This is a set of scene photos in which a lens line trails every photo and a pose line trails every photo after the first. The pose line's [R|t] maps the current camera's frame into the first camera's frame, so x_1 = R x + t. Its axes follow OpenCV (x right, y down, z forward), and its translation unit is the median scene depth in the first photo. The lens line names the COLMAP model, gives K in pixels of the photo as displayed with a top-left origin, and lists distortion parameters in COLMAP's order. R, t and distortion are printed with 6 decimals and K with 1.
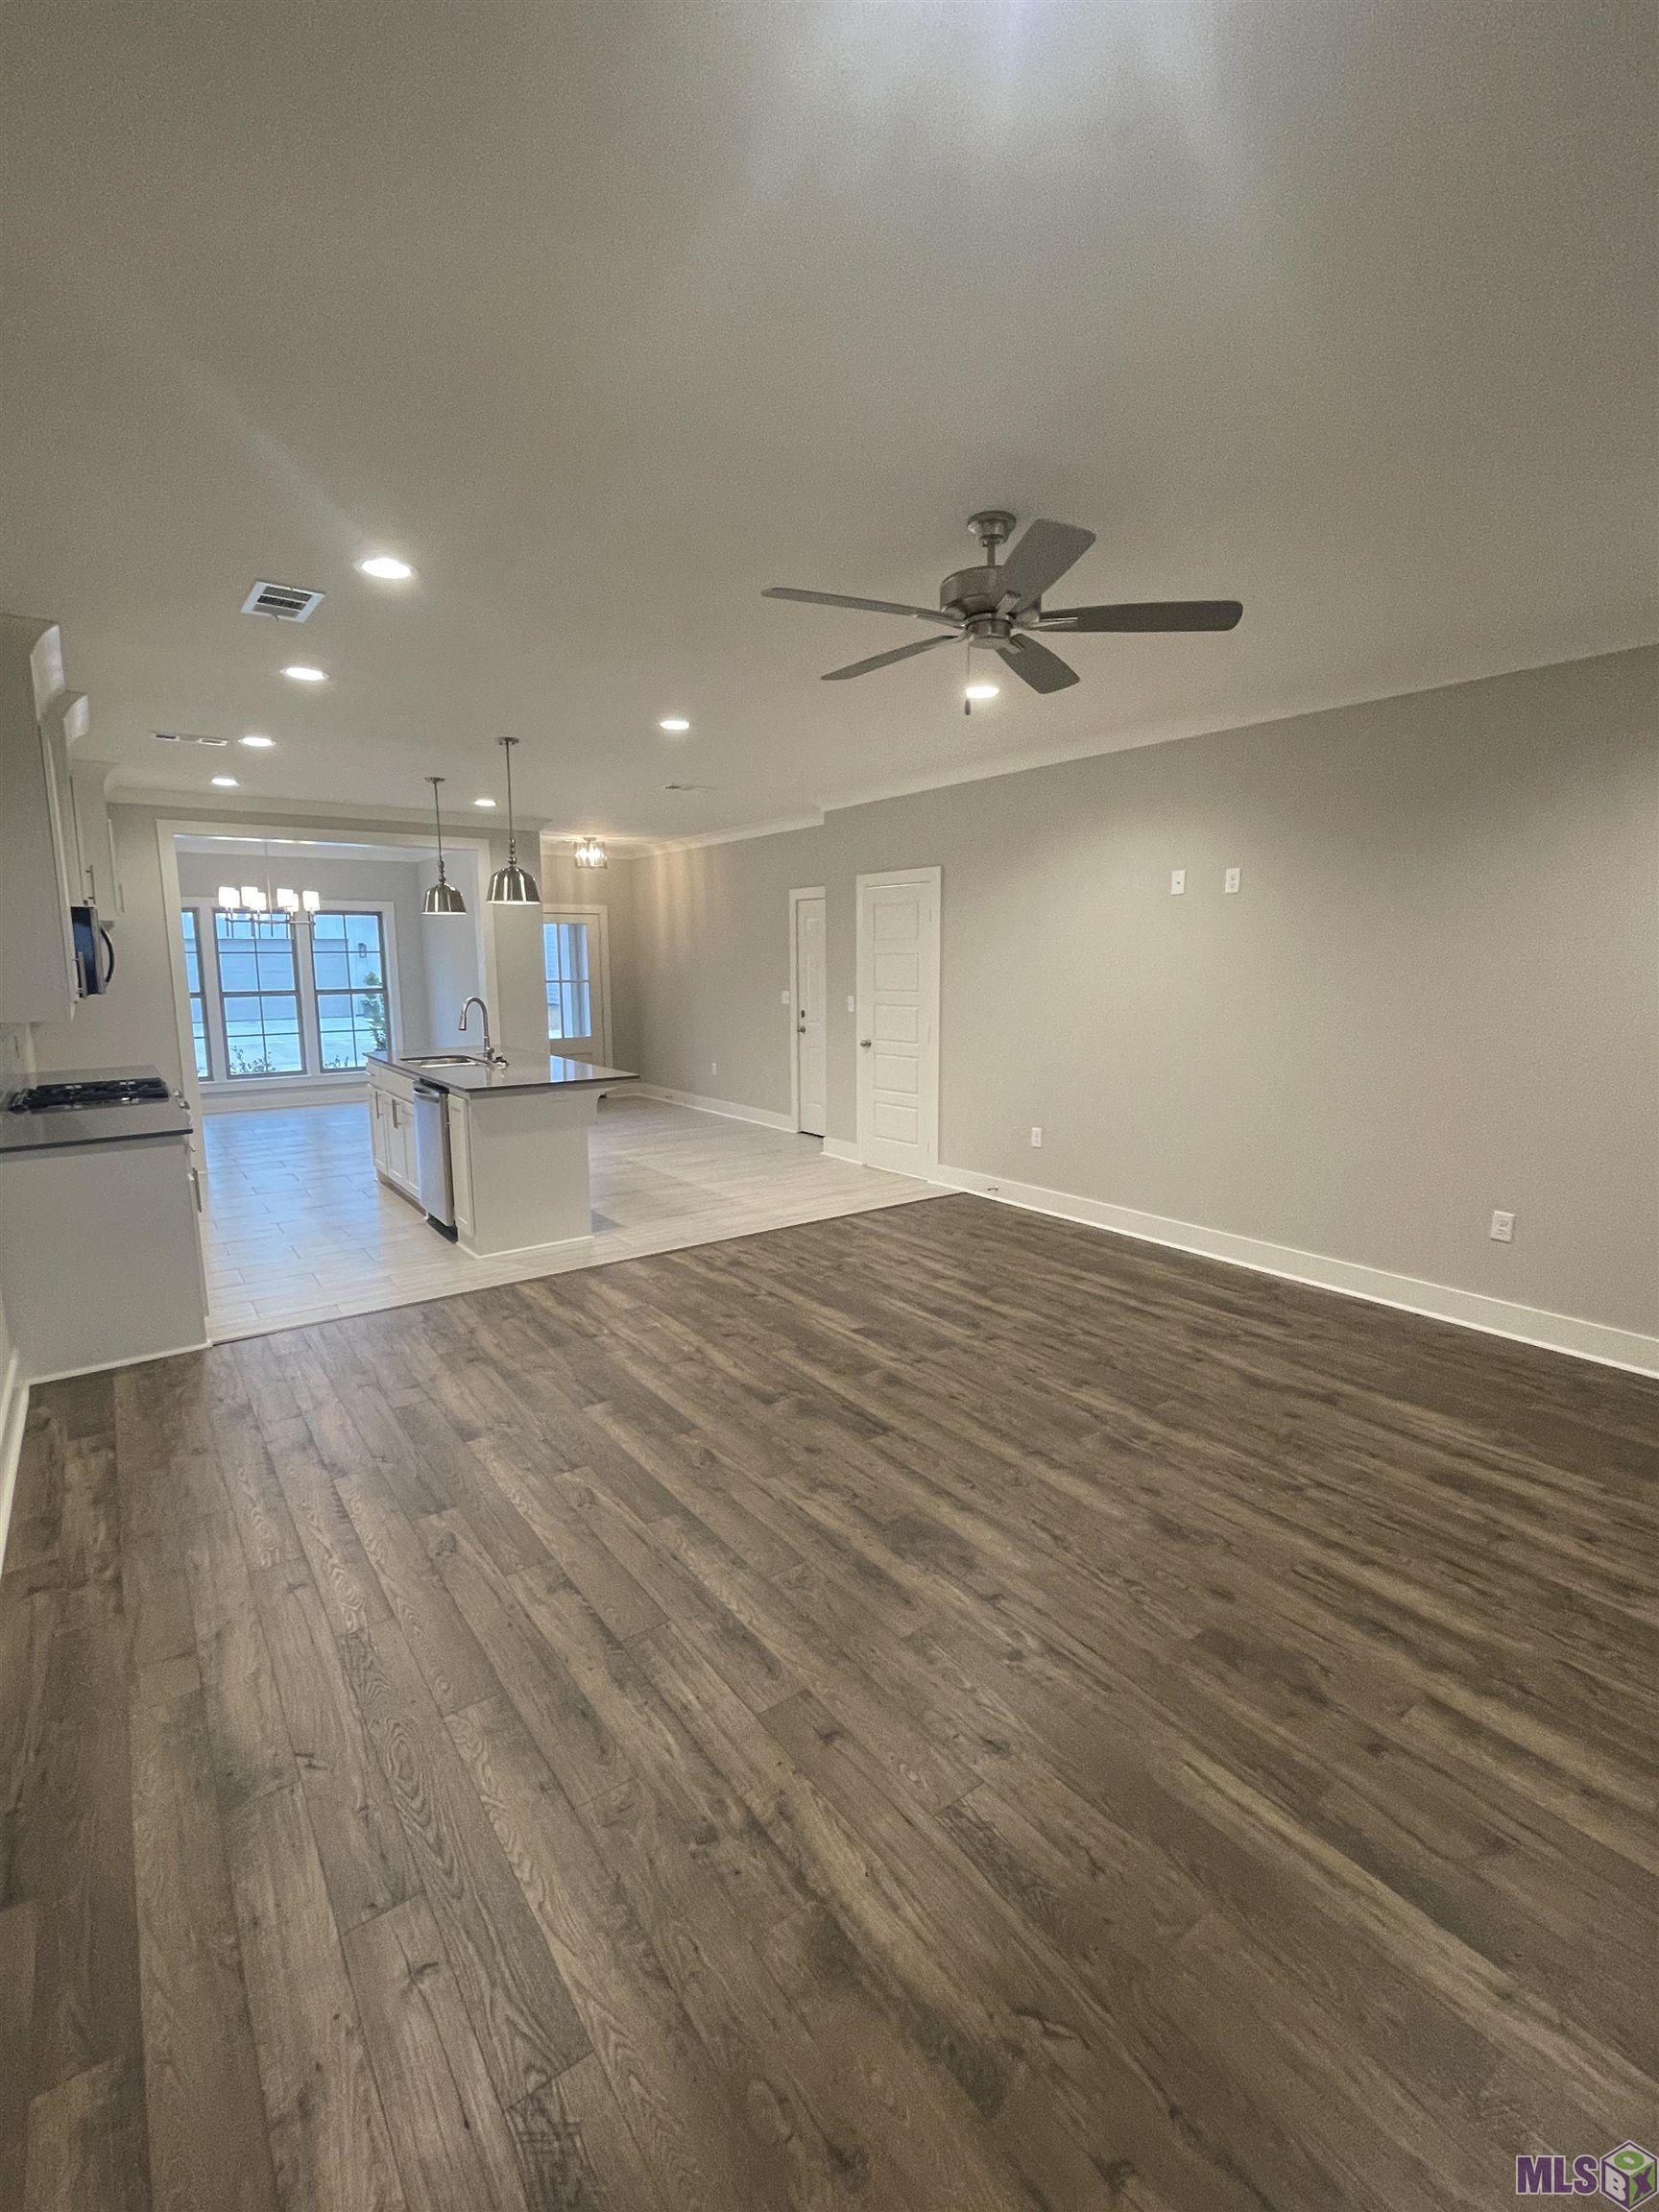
lens RADIAL K [[1000.7, 0, 831.1], [0, 1000.7, 1104.4], [0, 0, 1]] dist [-0.004167, 0.002450]
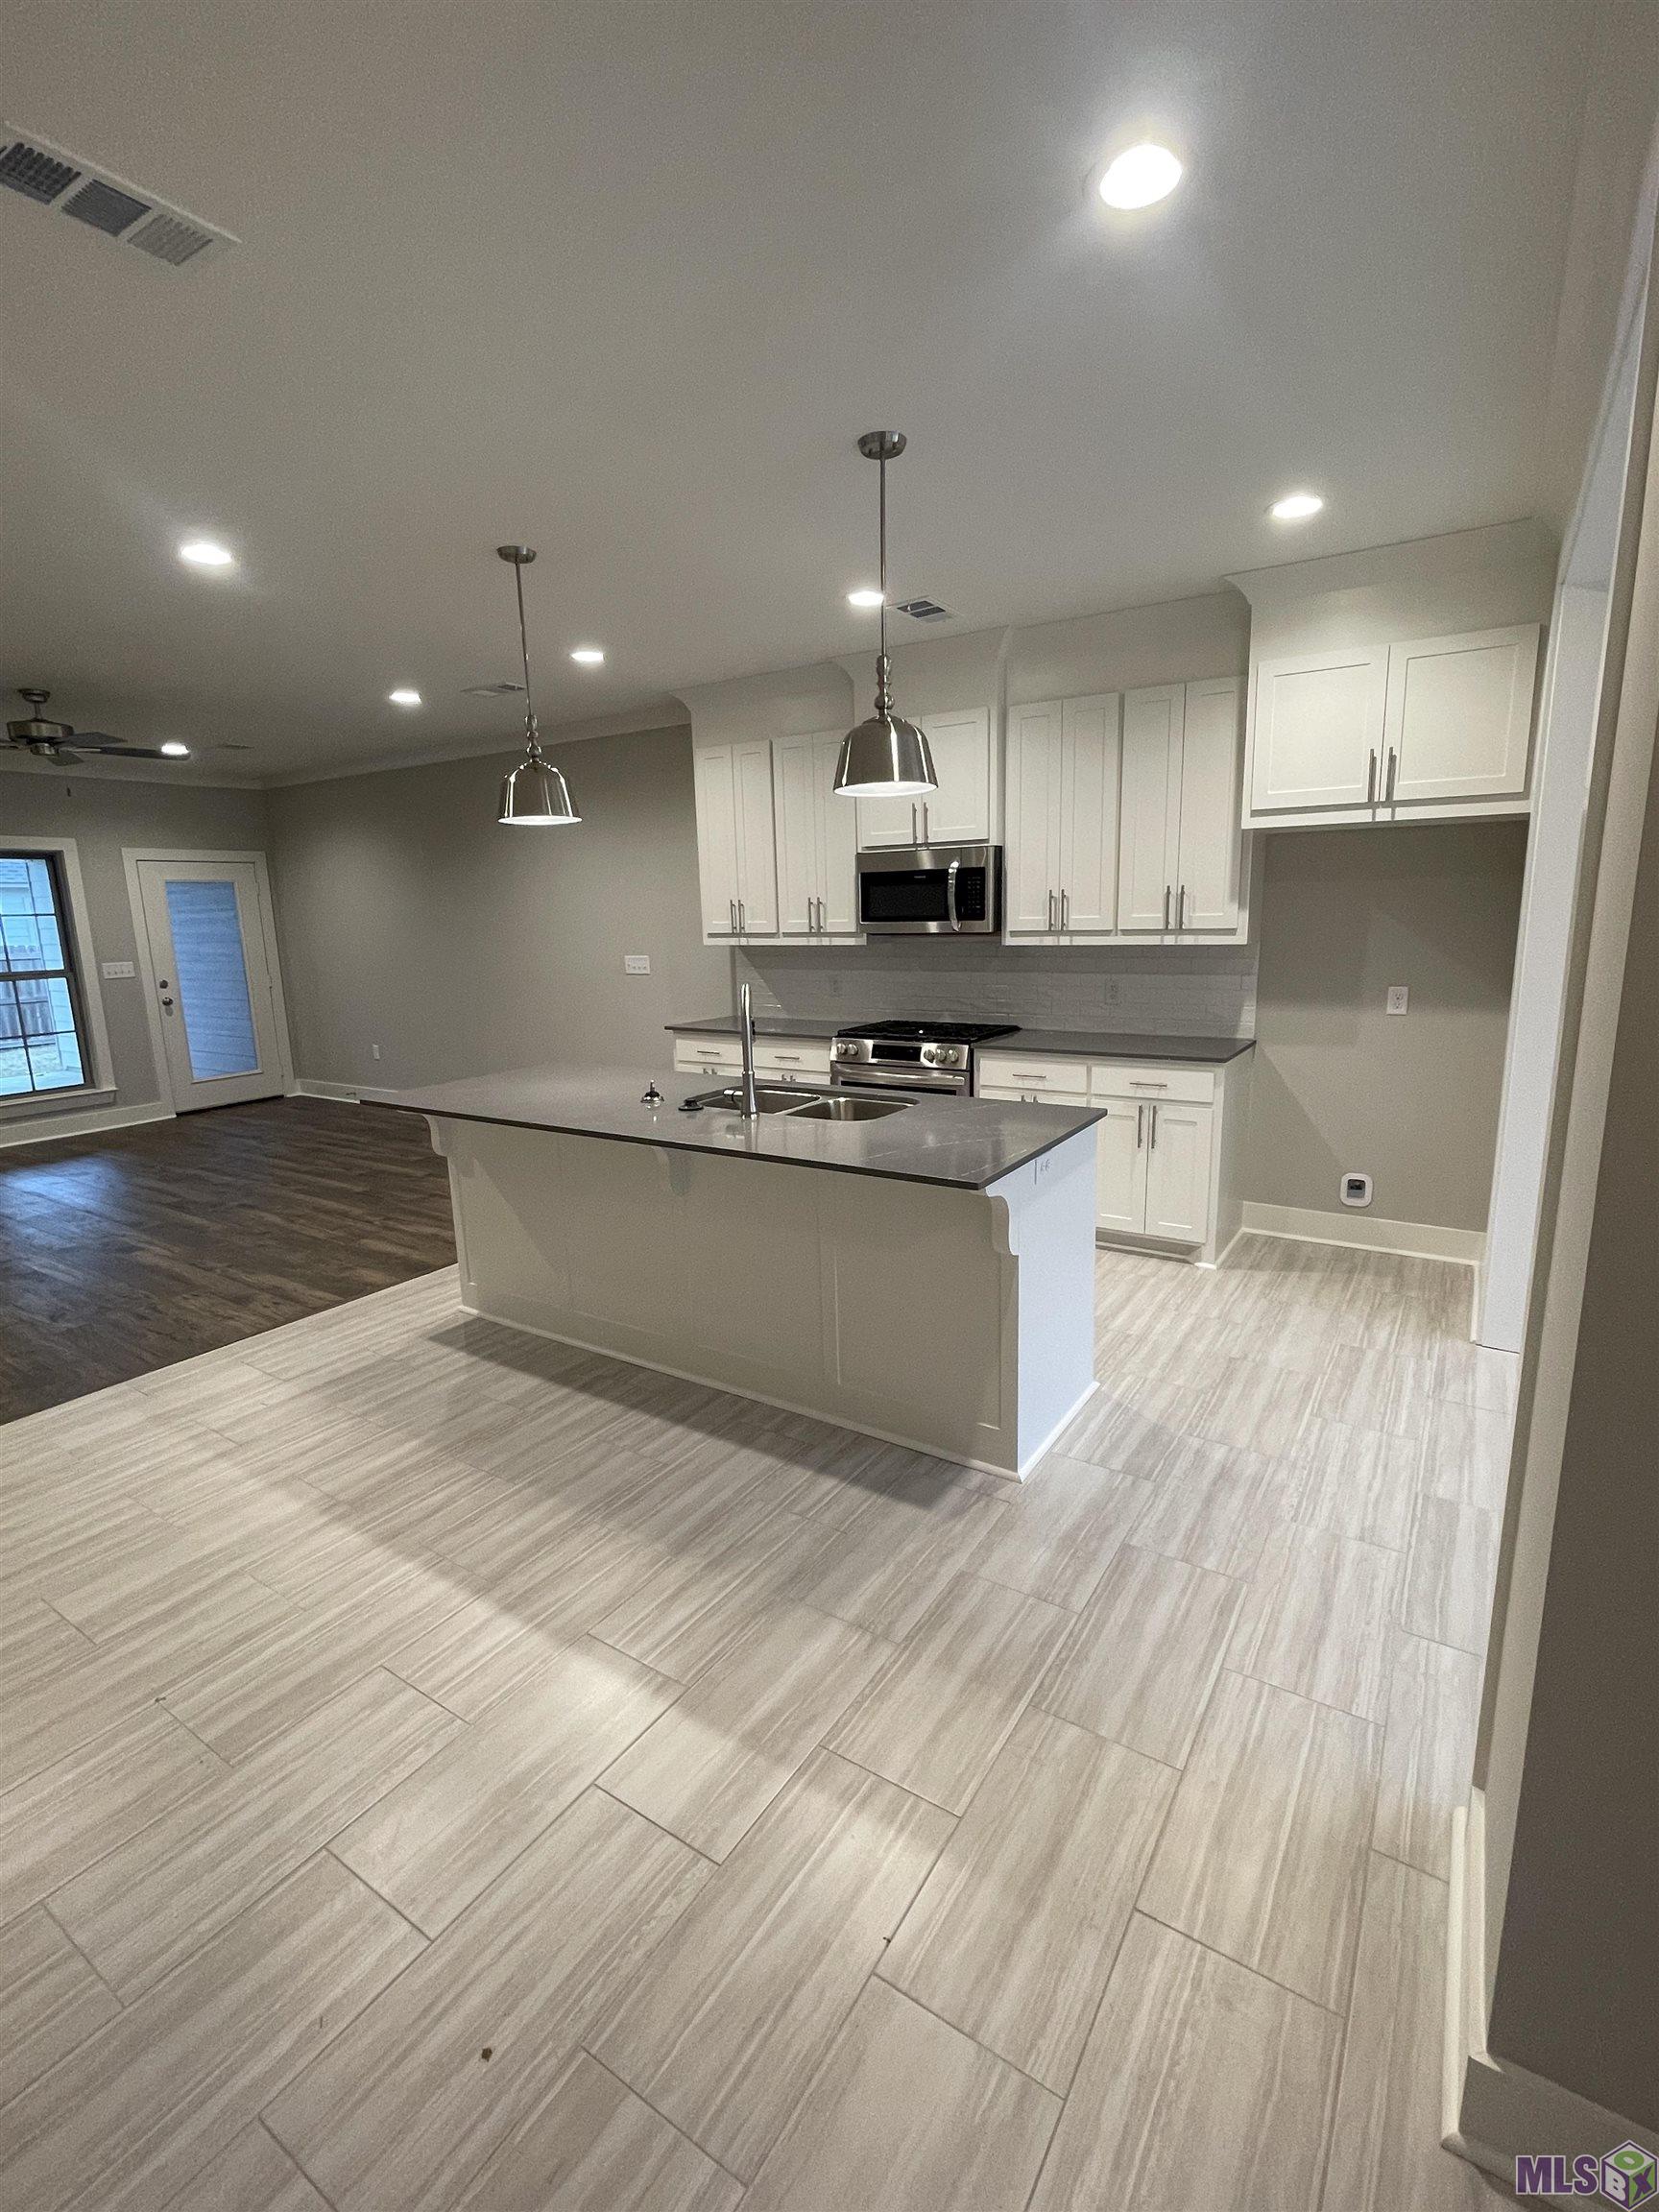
lens RADIAL K [[1000.7, 0, 831.1], [0, 1000.7, 1104.4], [0, 0, 1]] dist [-0.004167, 0.002450]
pose [[-0.933647, 0.096912, -0.344836, -0.378127], [-0.023786, 0.943805, 0.329645, -0.367937], [0.357404, 0.315975, -0.878875, 2.506414]]
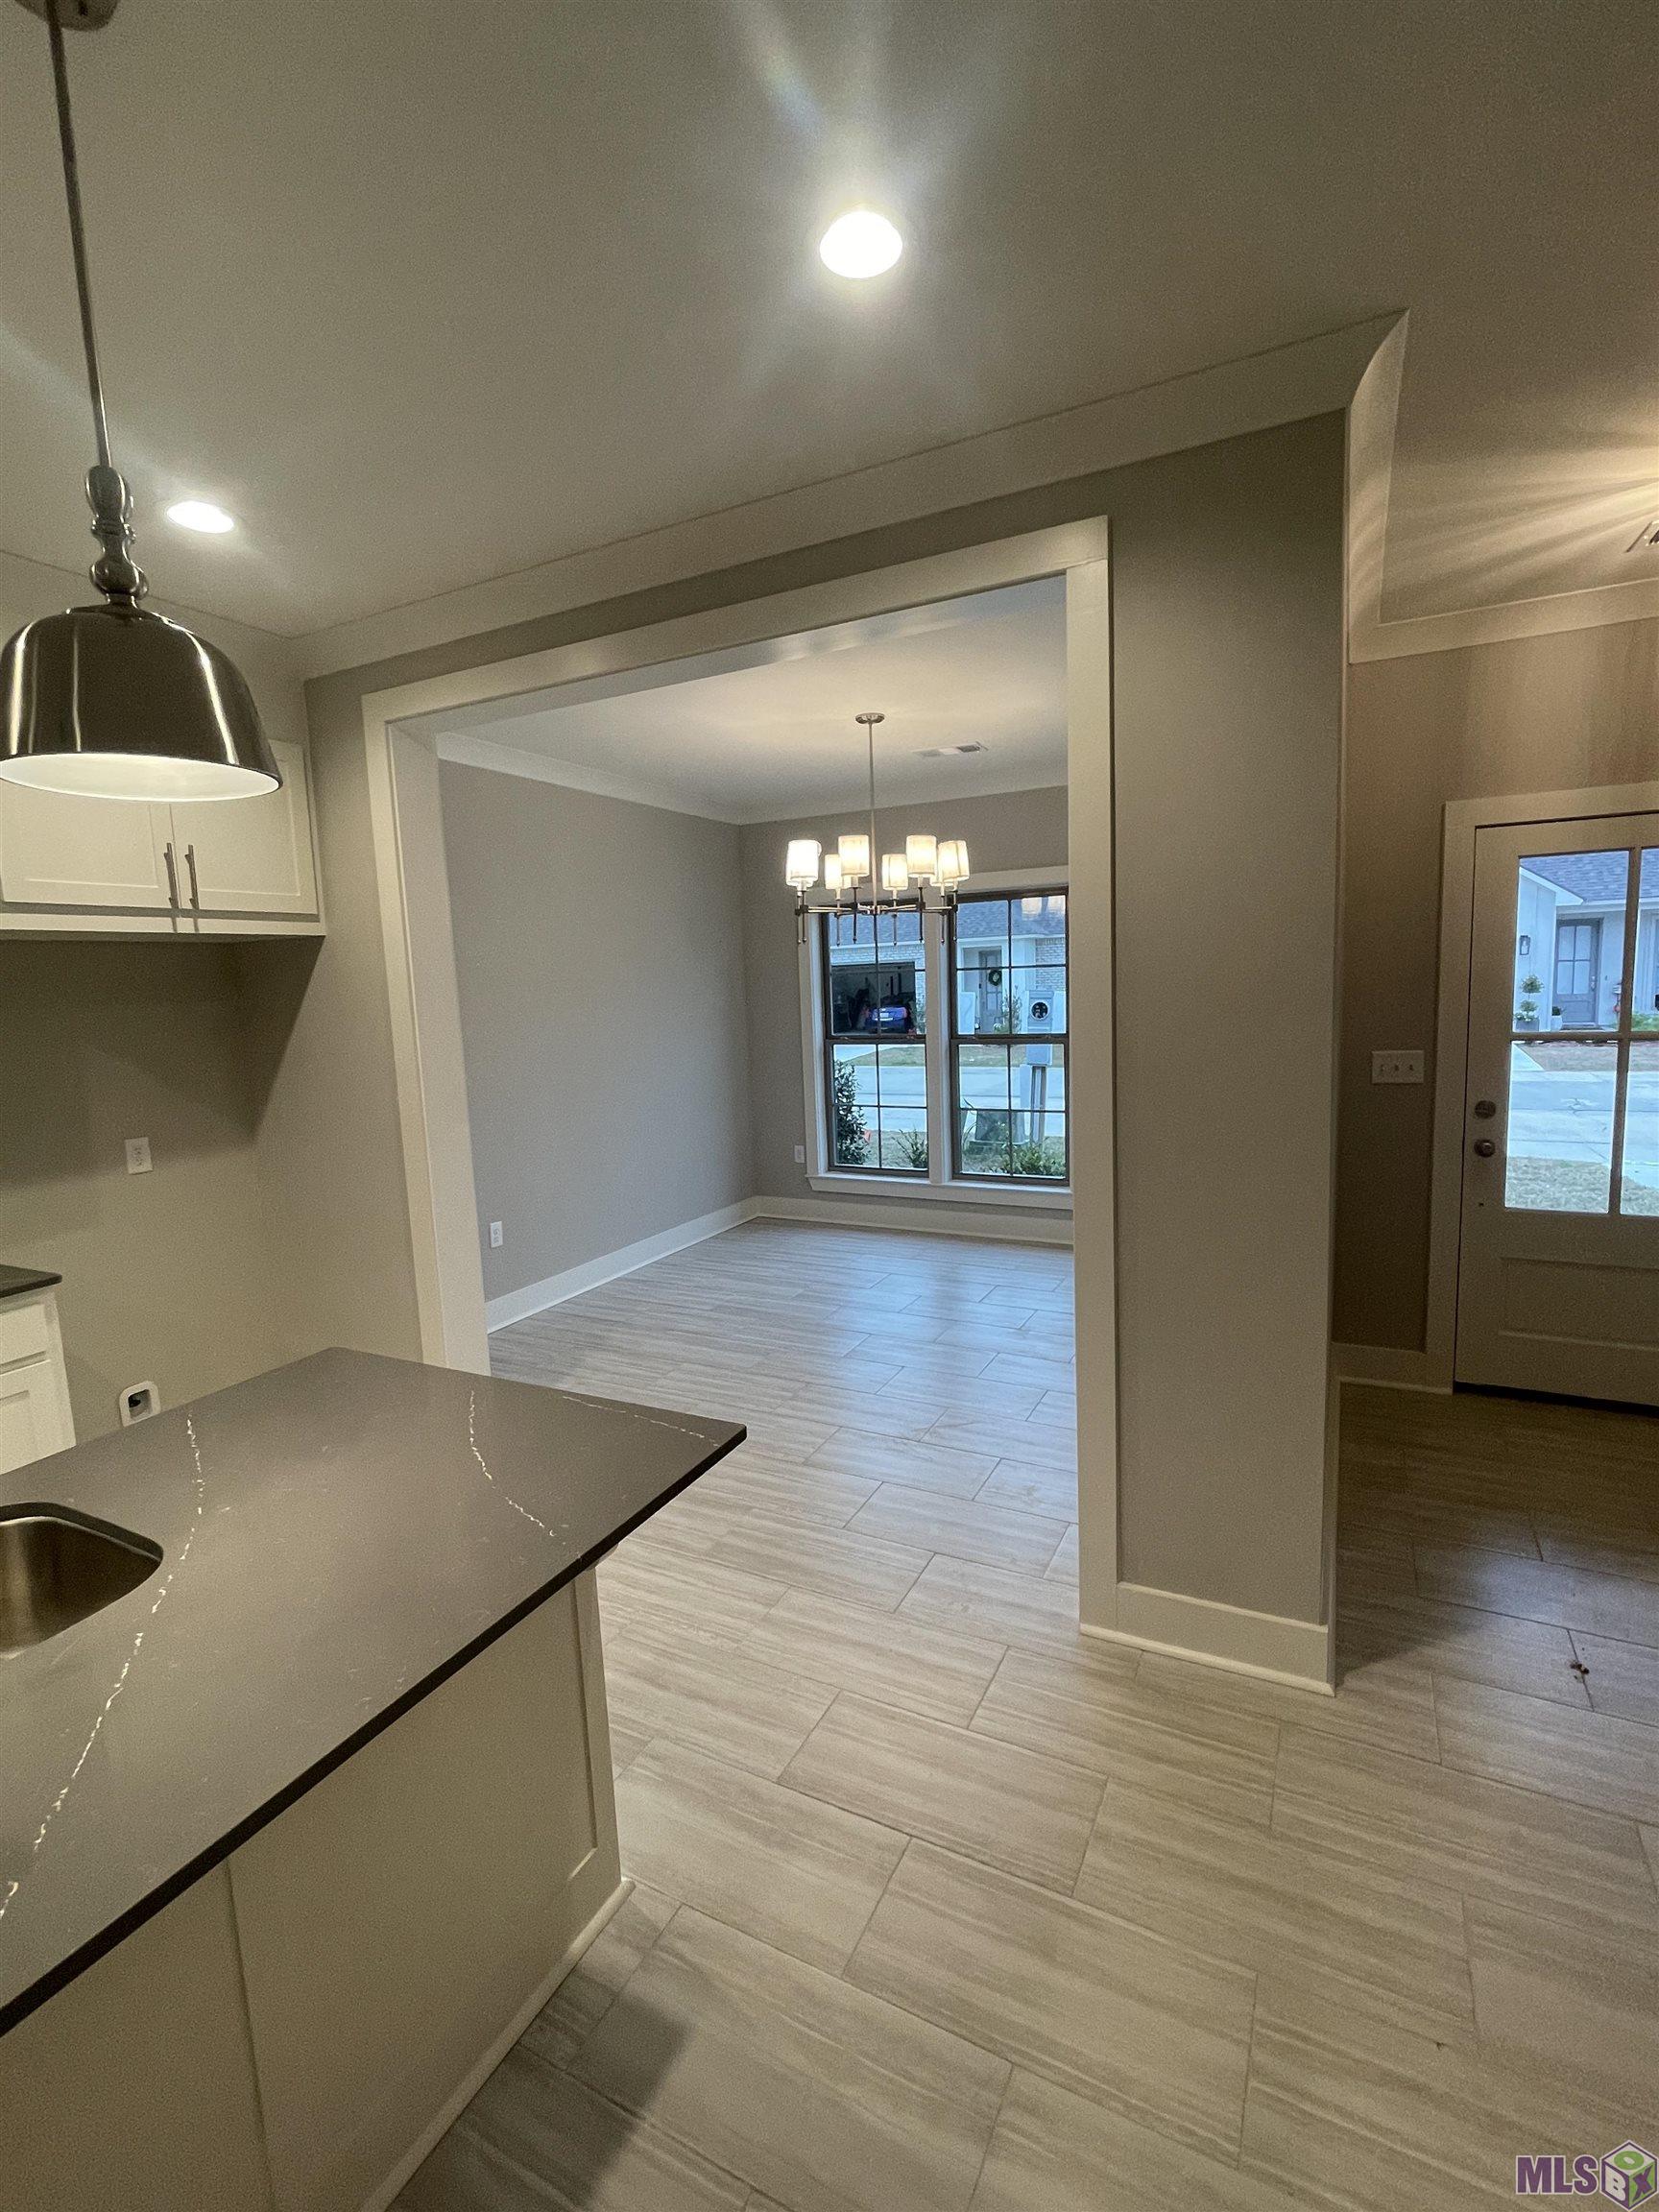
lens RADIAL K [[1000.7, 0, 831.1], [0, 1000.7, 1104.4], [0, 0, 1]] dist [-0.004167, 0.002450]
pose [[0.448508, 0.099463, -0.888227, -0.299105], [-0.095689, 0.993420, 0.062925, -0.281630], [0.888642, 0.056771, 0.455074, 1.834194]]
